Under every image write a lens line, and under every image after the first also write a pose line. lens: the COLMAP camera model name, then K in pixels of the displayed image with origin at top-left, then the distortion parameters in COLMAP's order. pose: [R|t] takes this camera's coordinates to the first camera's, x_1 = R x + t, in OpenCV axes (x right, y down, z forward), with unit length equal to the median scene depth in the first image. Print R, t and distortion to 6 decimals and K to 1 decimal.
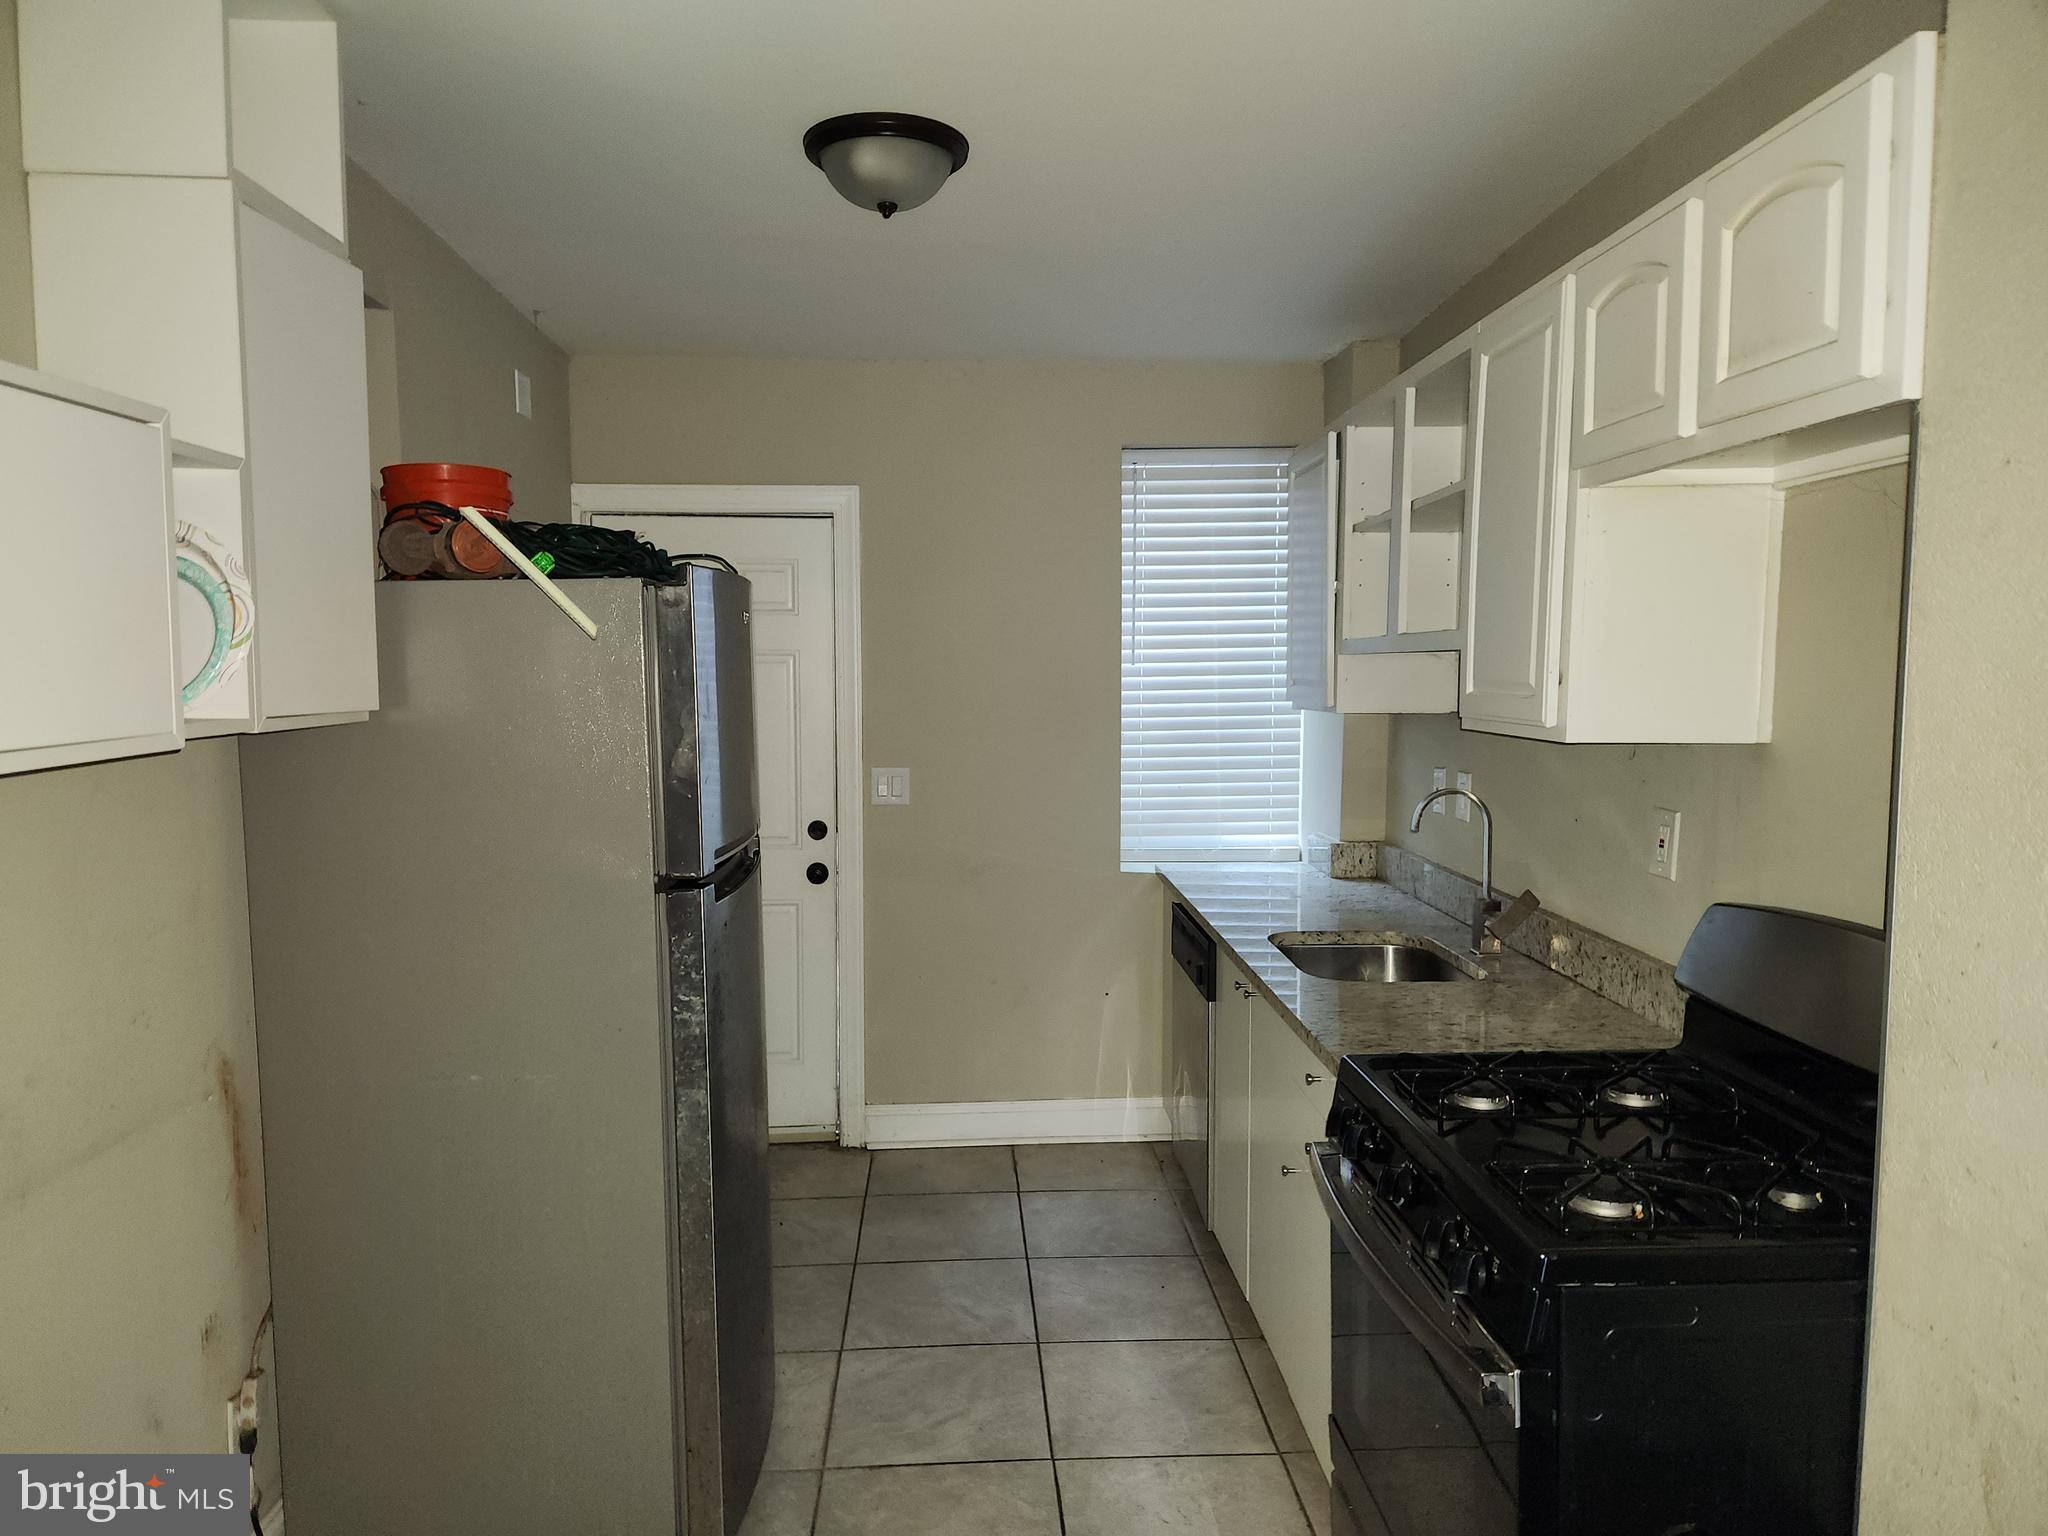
lens RADIAL K [[1357.2, 0, 993.9], [0, 1357.2, 758.5], [0, 0, 1]] dist [0.053854, -0.052265]
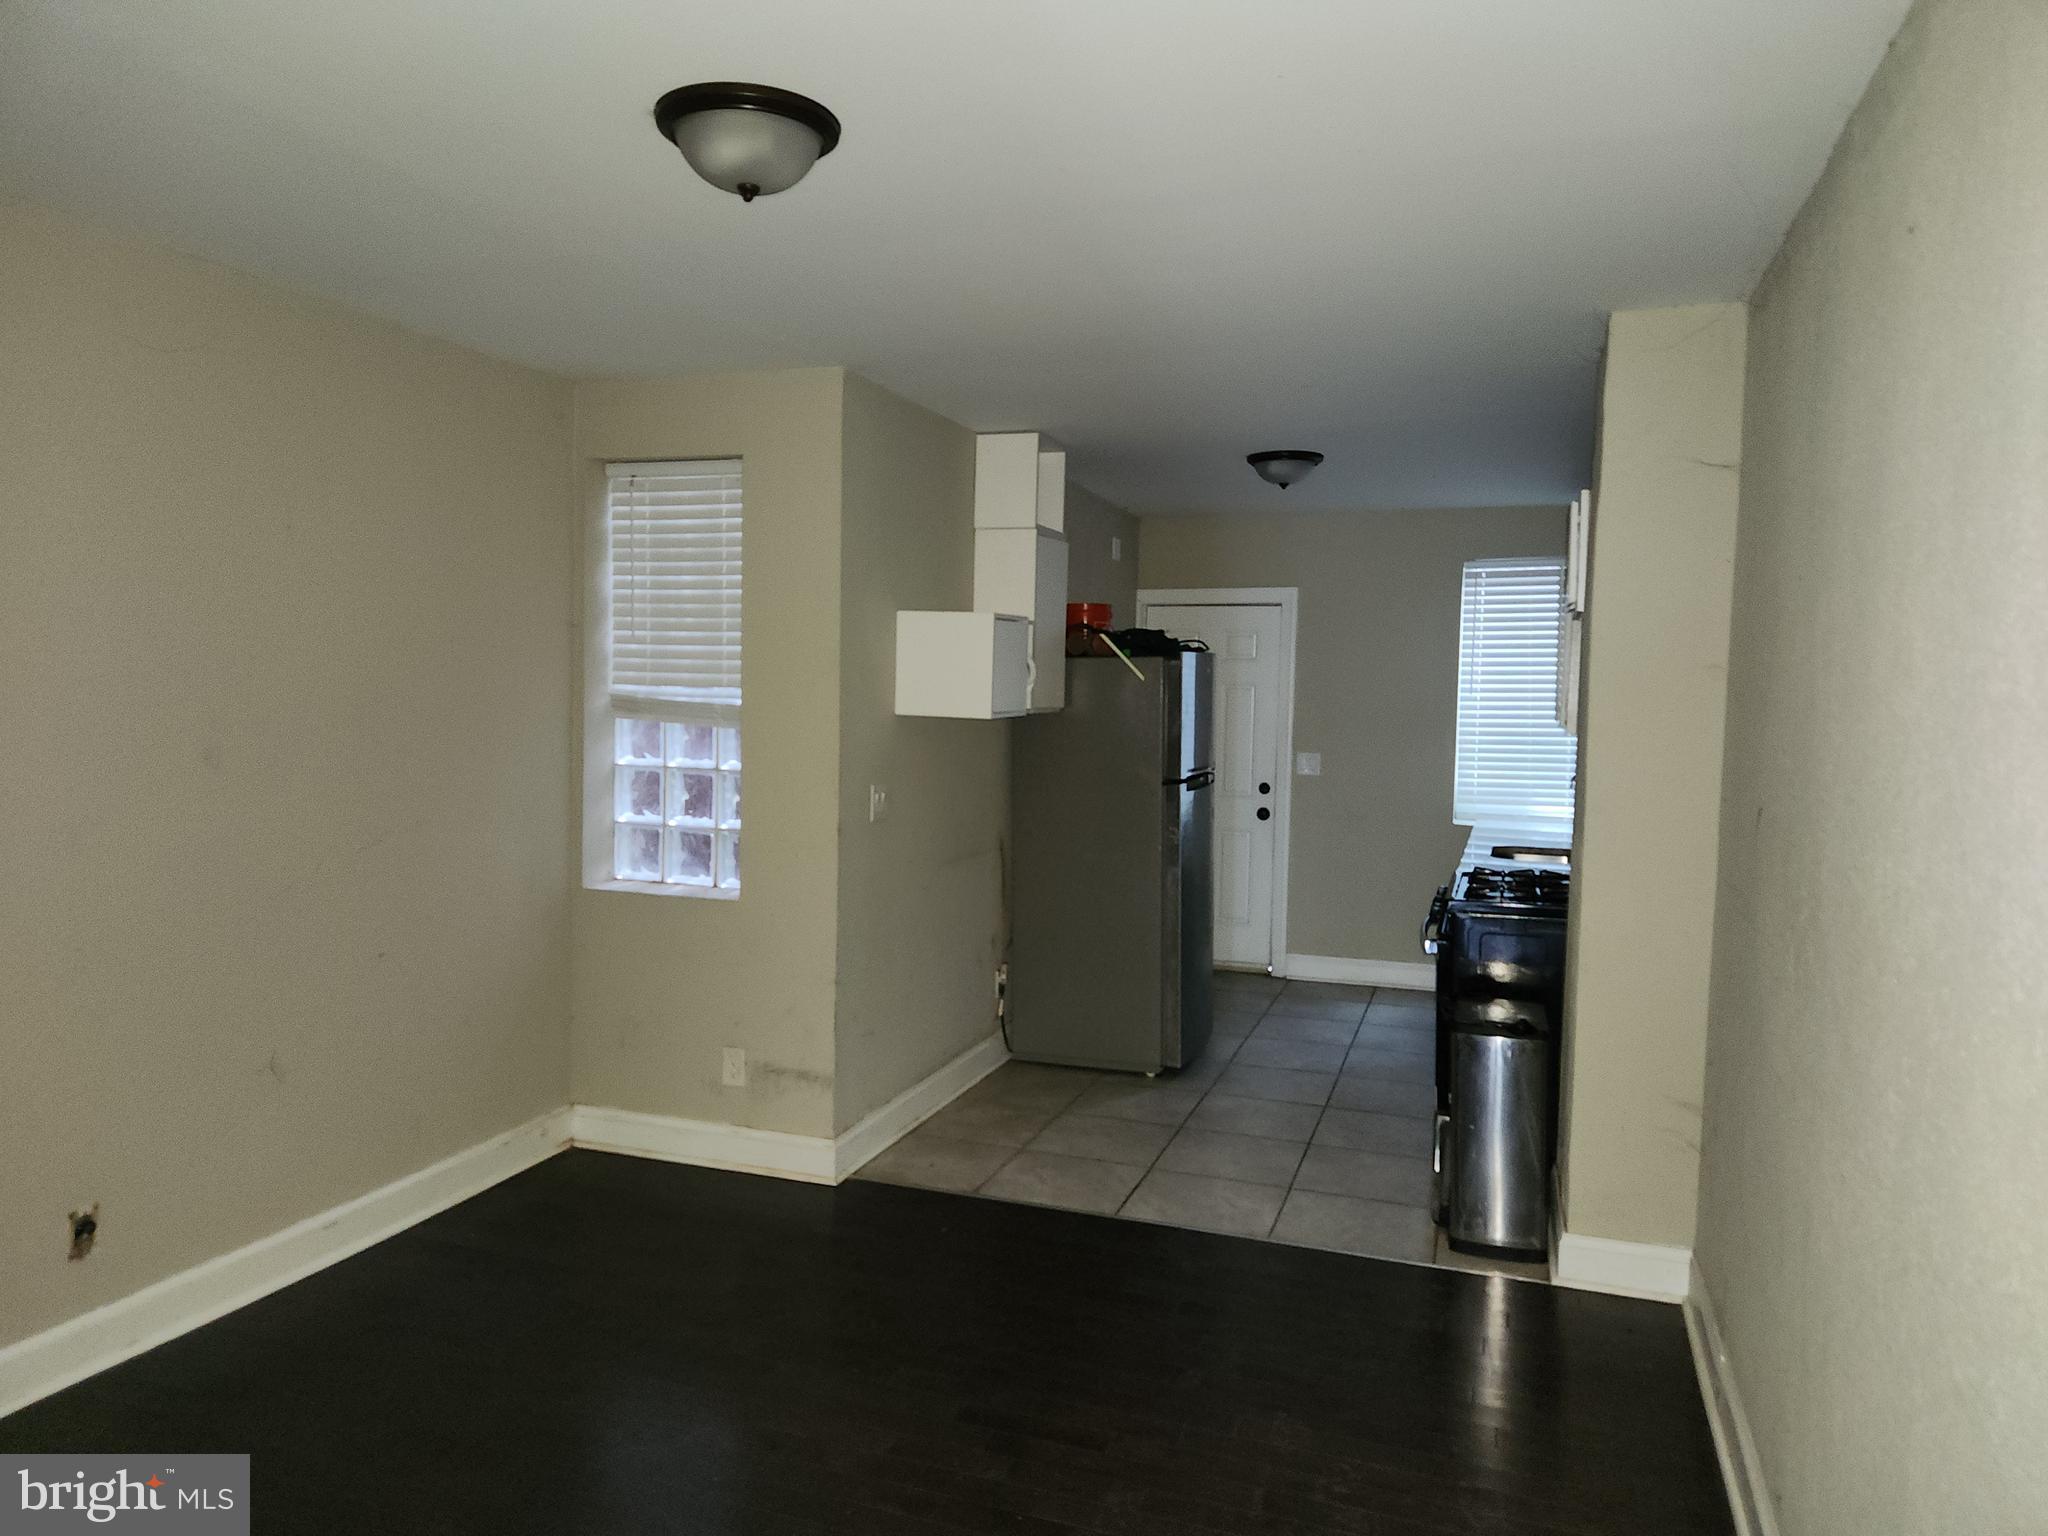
lens RADIAL K [[1357.2, 0, 993.9], [0, 1357.2, 758.5], [0, 0, 1]] dist [0.053854, -0.052265]
pose [[0.924086, 0.040734, -0.380007, 0.334421], [-0.045992, 0.998930, -0.004762, 0.064434], [0.379407, 0.021878, 0.924971, -1.159380]]
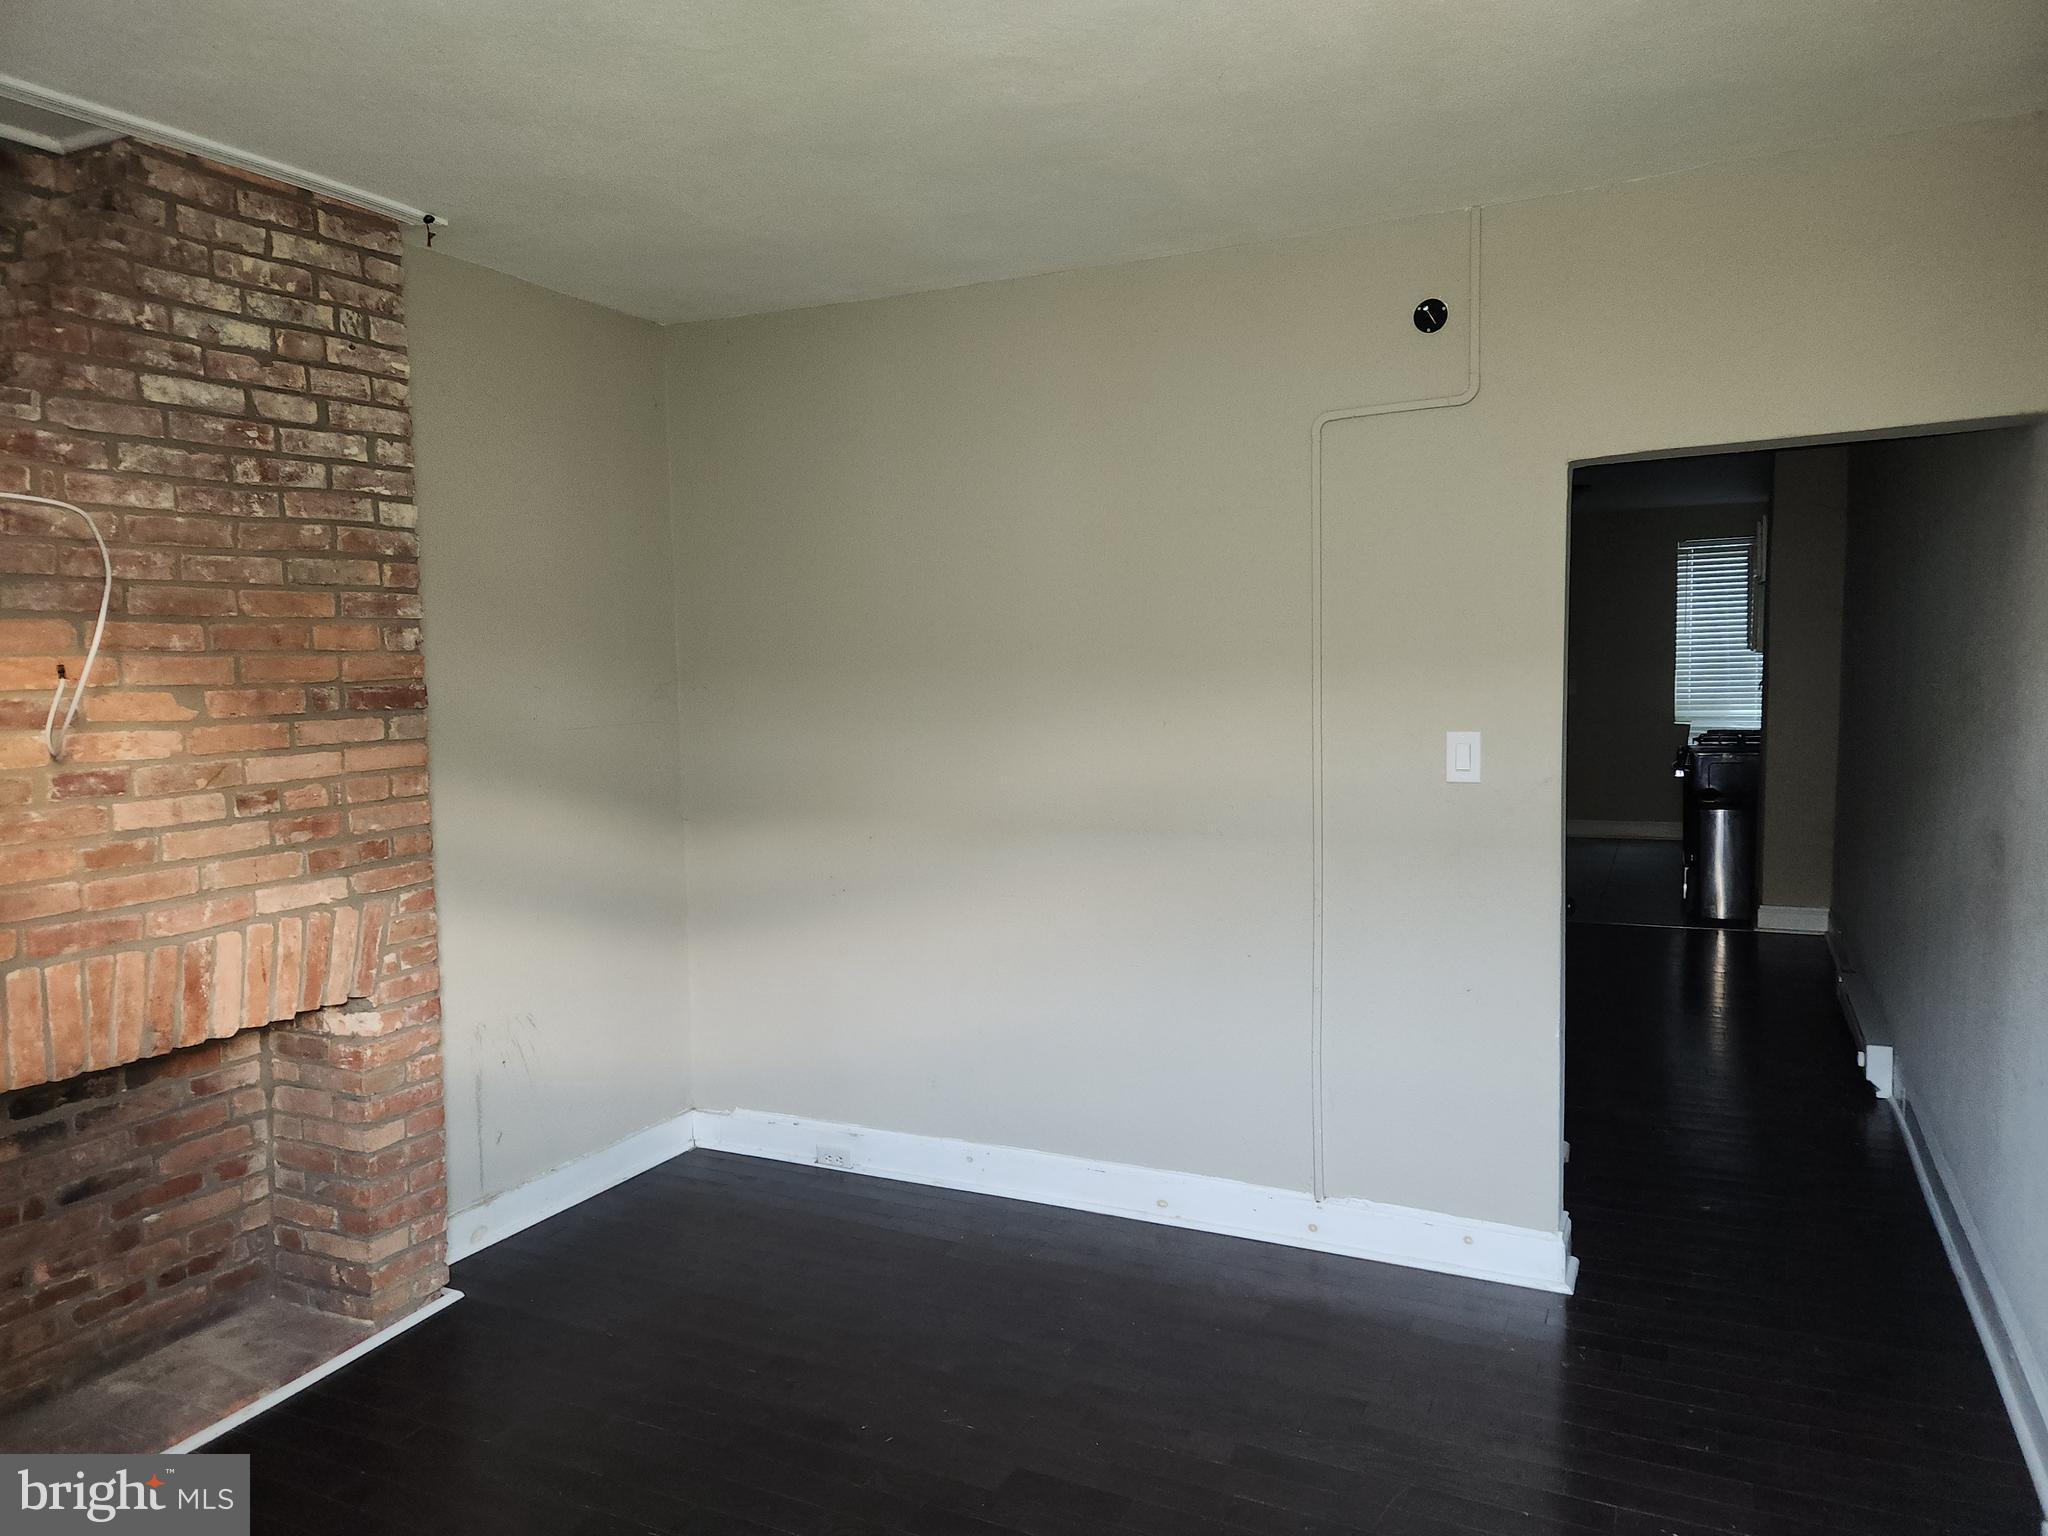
lens RADIAL K [[1357.2, 0, 993.9], [0, 1357.2, 758.5], [0, 0, 1]] dist [0.053854, -0.052265]
pose [[0.876024, 0.025318, -0.481602, 0.335818], [-0.020679, 0.999675, 0.014938, 0.209993], [0.481824, -0.003127, 0.876263, -2.585683]]
